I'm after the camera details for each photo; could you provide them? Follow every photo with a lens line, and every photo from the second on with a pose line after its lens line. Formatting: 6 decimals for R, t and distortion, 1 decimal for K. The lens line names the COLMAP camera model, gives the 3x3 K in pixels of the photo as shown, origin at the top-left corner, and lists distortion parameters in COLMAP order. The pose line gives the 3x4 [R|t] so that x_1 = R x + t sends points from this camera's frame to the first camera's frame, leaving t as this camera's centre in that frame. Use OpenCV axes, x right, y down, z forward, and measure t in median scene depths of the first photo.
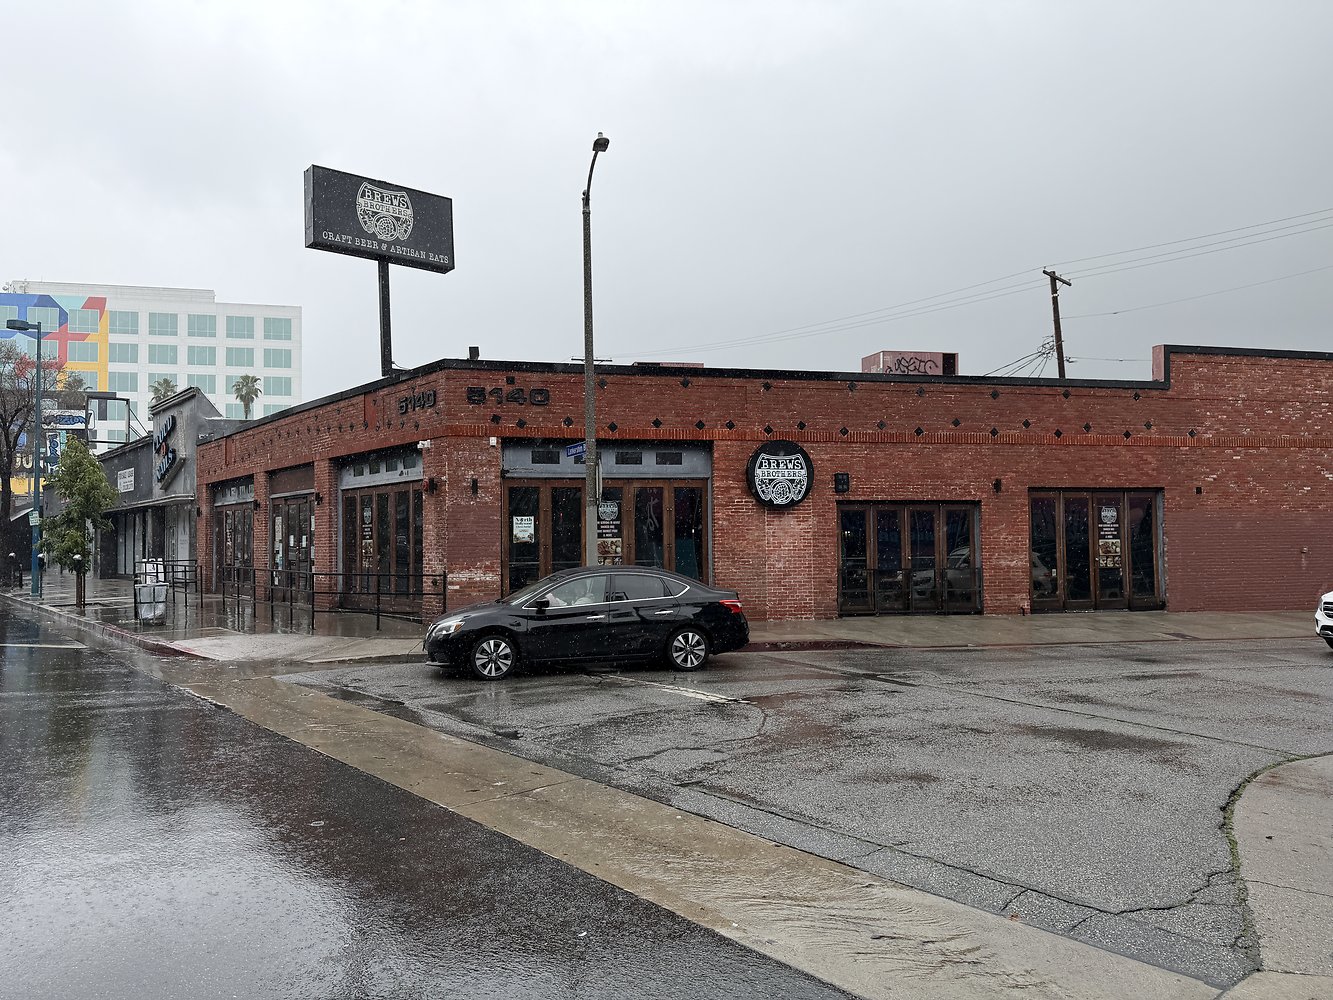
lens RADIAL K [[930.5, 0, 666.5], [0, 930.5, 500.0], [0, 0, 1]] dist [0.121938, -0.162117]
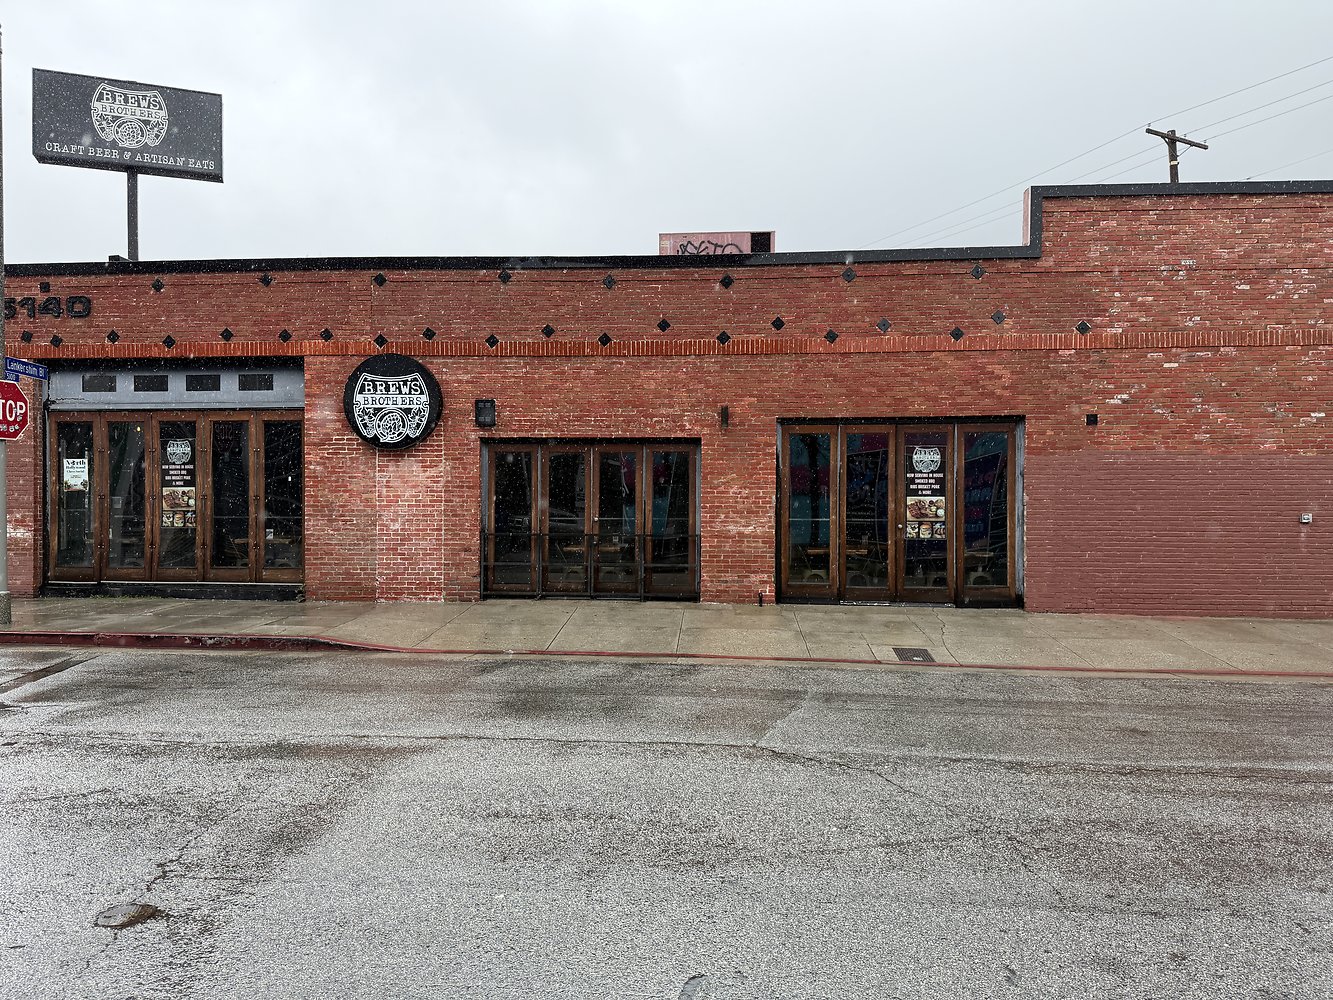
lens RADIAL K [[930.5, 0, 666.5], [0, 930.5, 500.0], [0, 0, 1]] dist [0.121938, -0.162117]
pose [[0.951142, 0.012775, -0.308489, 0.522573], [0.001004, 0.999010, 0.044468, 0.015728], [0.308751, -0.042605, 0.950188, 0.344502]]
